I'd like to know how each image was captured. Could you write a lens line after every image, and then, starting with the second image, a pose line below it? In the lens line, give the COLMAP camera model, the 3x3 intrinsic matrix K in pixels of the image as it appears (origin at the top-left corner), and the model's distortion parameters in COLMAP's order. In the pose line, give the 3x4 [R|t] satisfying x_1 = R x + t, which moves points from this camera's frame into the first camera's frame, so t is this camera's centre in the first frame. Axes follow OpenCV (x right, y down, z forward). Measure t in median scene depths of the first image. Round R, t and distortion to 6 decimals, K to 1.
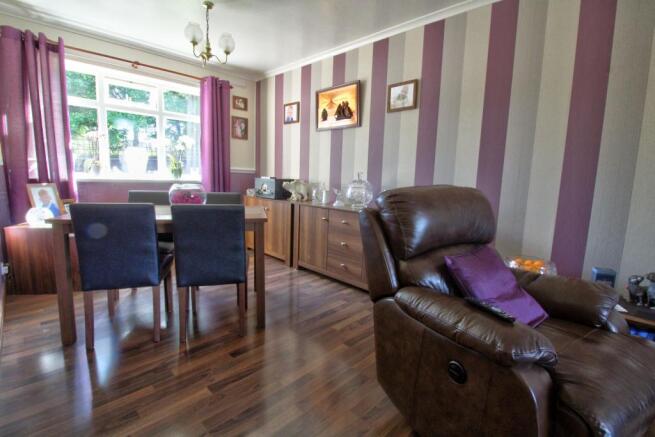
lens RADIAL K [[303.3, 0, 326.0], [0, 303.3, 216.1], [0, 0, 1]] dist [-0.022339, 0.000011]
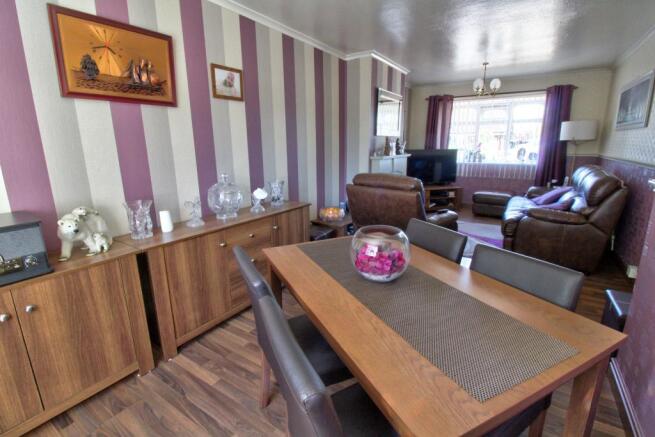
lens RADIAL K [[303.3, 0, 326.0], [0, 303.3, 216.1], [0, 0, 1]] dist [-0.022339, 0.000011]
pose [[-0.187119, -0.245106, 0.951267, -0.742488], [0.143224, 0.951216, 0.273266, -0.222571], [-0.971840, 0.187377, -0.142886, 0.913099]]
